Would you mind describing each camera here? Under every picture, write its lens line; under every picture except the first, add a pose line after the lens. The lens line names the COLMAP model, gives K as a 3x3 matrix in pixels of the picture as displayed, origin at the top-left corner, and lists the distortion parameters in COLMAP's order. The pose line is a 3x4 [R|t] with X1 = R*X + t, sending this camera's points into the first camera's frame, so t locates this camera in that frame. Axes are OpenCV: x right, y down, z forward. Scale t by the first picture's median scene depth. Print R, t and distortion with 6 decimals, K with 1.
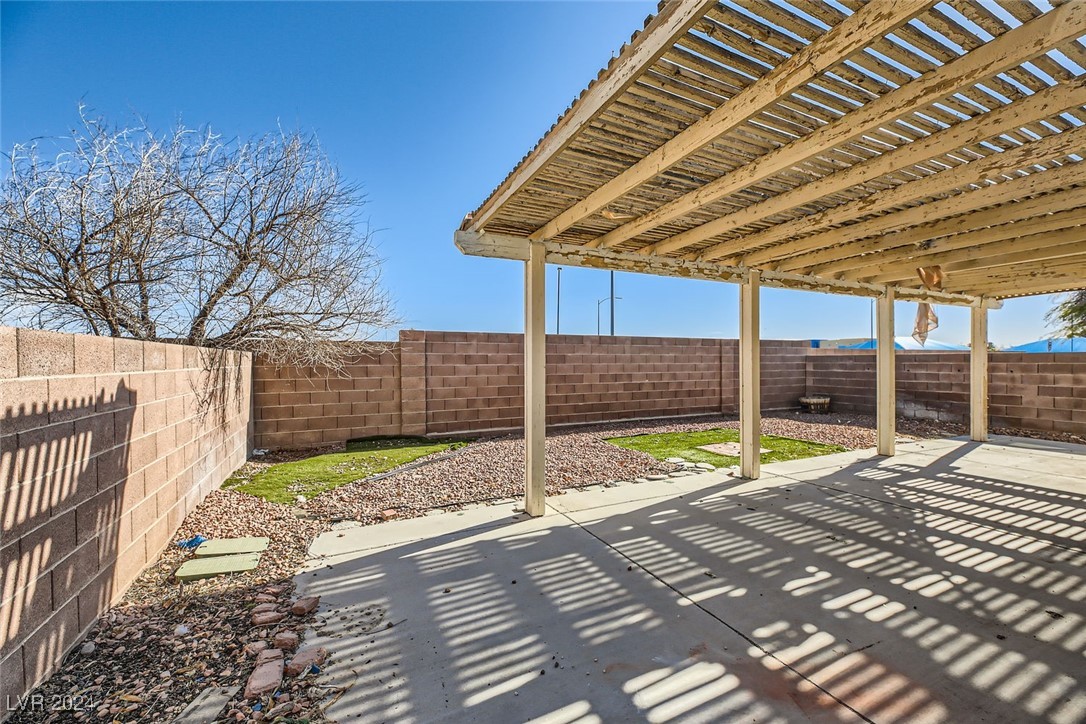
lens RADIAL K [[435.0, 0, 543.0], [0, 435.0, 363.0], [0, 0, 1]] dist [0.015749, -0.003311]
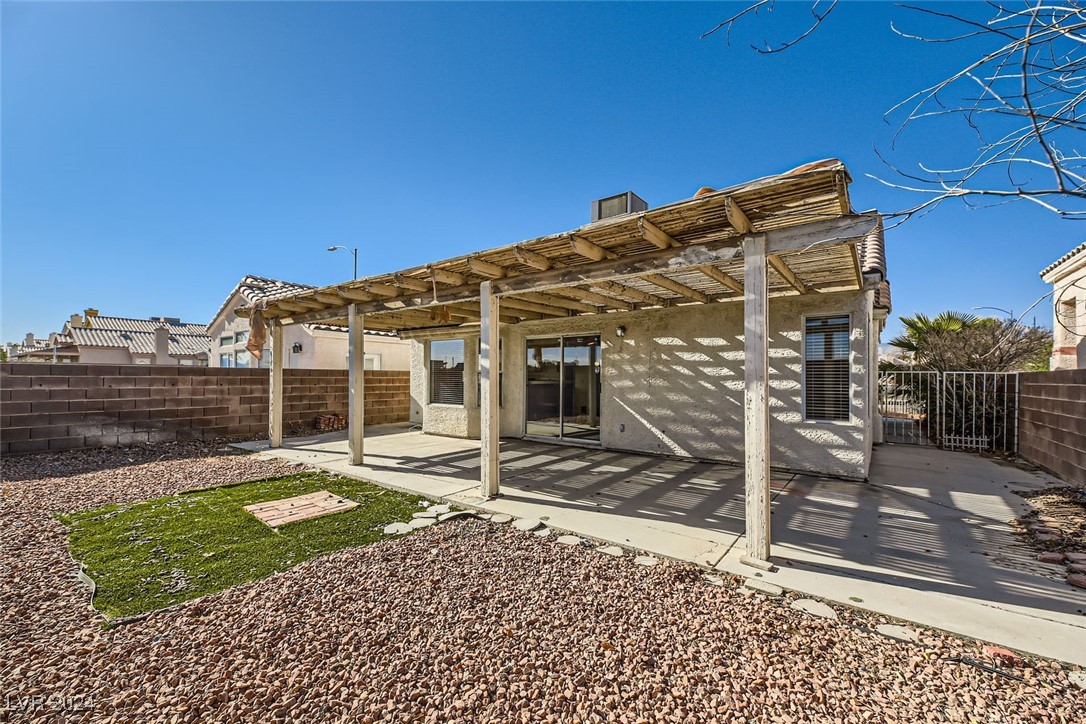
lens RADIAL K [[435.0, 0, 544.4], [0, 435.0, 368.2], [0, 0, 1]] dist [0.015749, -0.003311]
pose [[-0.455398, 0.017445, 0.890117, -0.267359], [-0.001827, 0.999788, -0.020530, -0.000266], [-0.890286, -0.010975, -0.455269, 0.798513]]
